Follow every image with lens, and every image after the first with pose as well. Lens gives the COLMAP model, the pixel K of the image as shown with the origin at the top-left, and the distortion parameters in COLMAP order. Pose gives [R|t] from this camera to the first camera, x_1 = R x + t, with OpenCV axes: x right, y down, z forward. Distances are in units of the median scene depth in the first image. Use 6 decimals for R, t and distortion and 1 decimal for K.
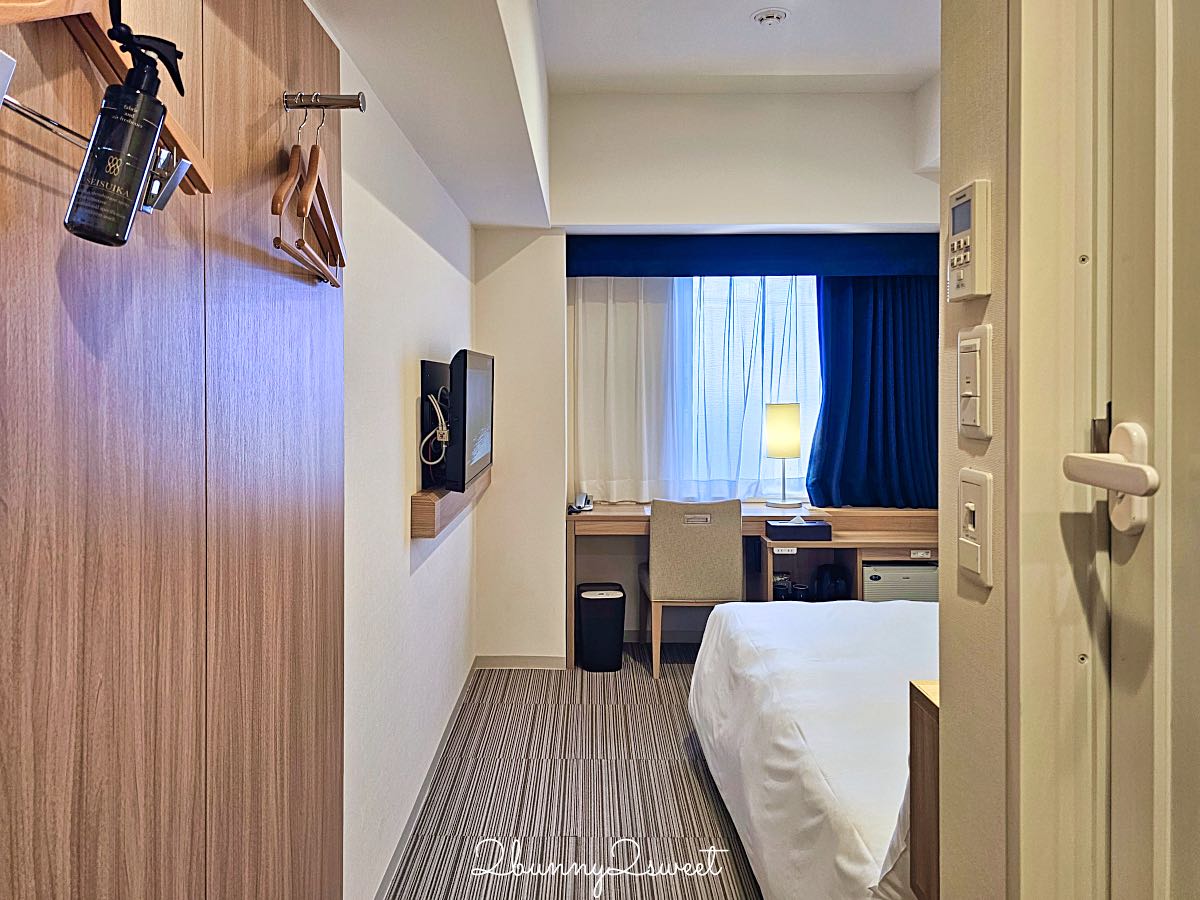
lens RADIAL K [[838.9, 0, 583.7], [0, 838.9, 401.6], [0, 0, 1]] dist [0.088910, -0.126083]
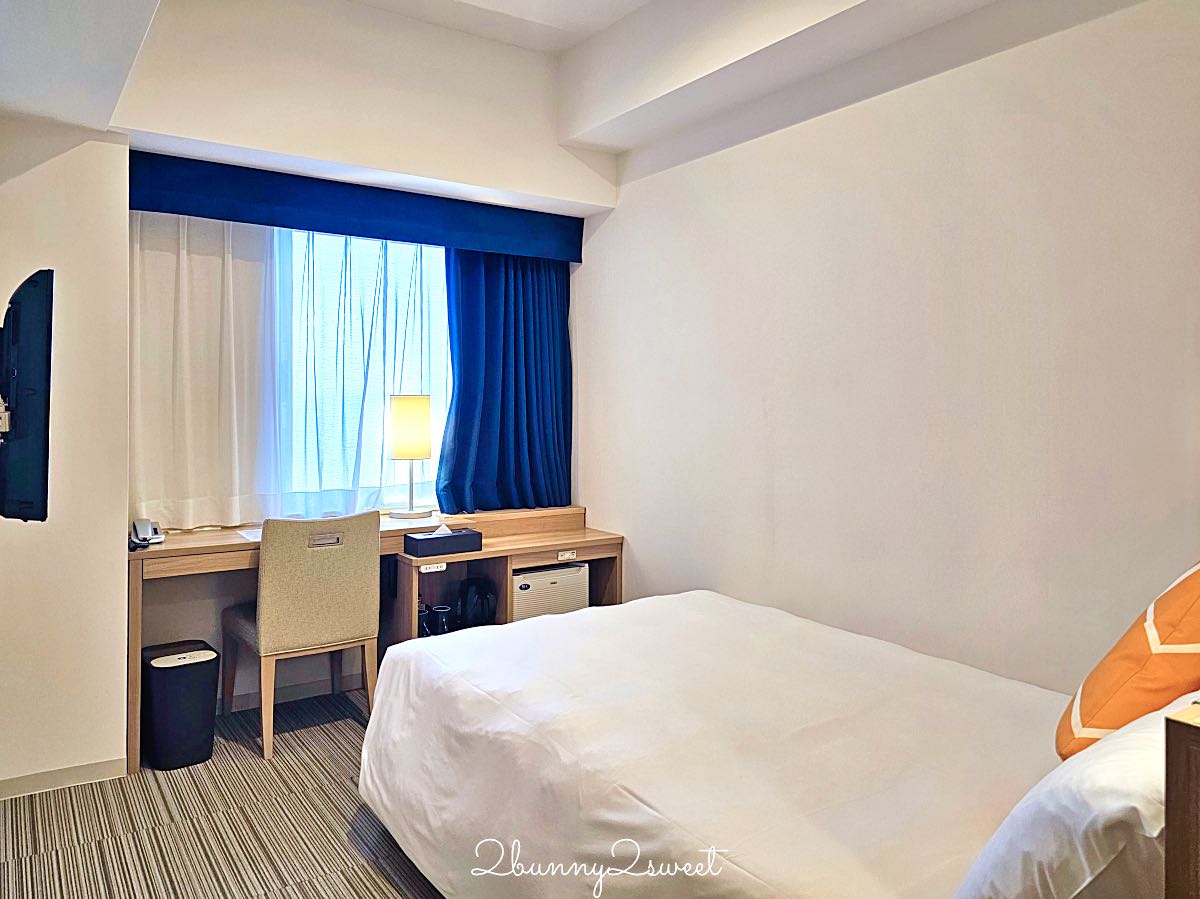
lens RADIAL K [[863.2, 0, 585.8], [0, 863.2, 409.4], [0, 0, 1]] dist [0.067277, -0.067769]
pose [[0.828312, -0.001488, 0.560266, -0.111177], [0.005611, 0.999968, -0.005639, 0.024271], [-0.560240, 0.007814, 0.828294, 0.195057]]
